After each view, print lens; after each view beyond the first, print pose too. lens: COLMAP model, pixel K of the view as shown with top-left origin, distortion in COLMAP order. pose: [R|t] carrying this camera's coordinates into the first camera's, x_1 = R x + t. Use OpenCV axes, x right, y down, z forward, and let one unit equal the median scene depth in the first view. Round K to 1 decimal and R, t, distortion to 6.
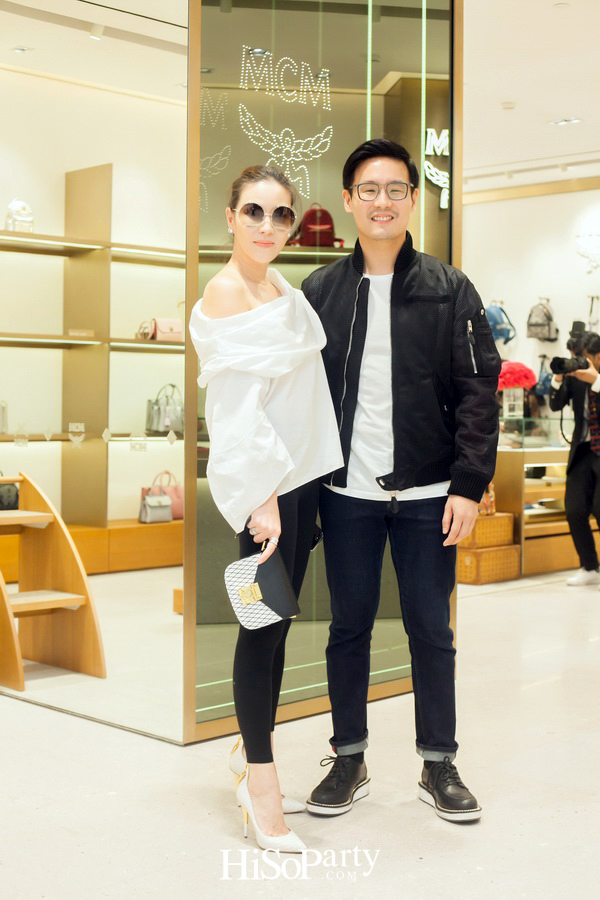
lens RADIAL K [[1323.8, 0, 299.6], [0, 1323.8, 427.9], [0, 0, 1]] dist [-0.081739, 0.021622]
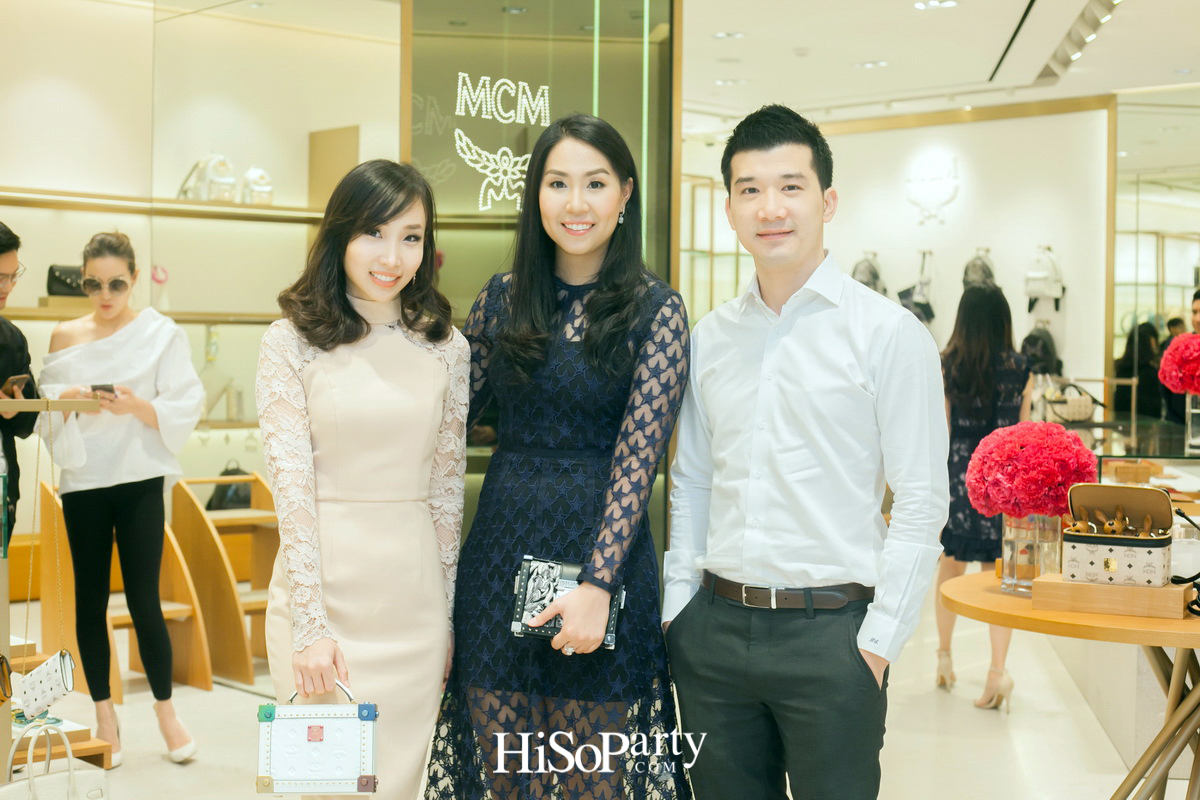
lens RADIAL K [[1784.4, 0, 600.8], [0, 1784.4, 362.3], [0, 0, 1]] dist [-0.002374, 0.007852]
pose [[0.999607, -0.000251, -0.028049, 0.104689], [0.000050, 0.999974, -0.007168, -0.045927], [0.028050, 0.007164, 0.999581, -0.404990]]
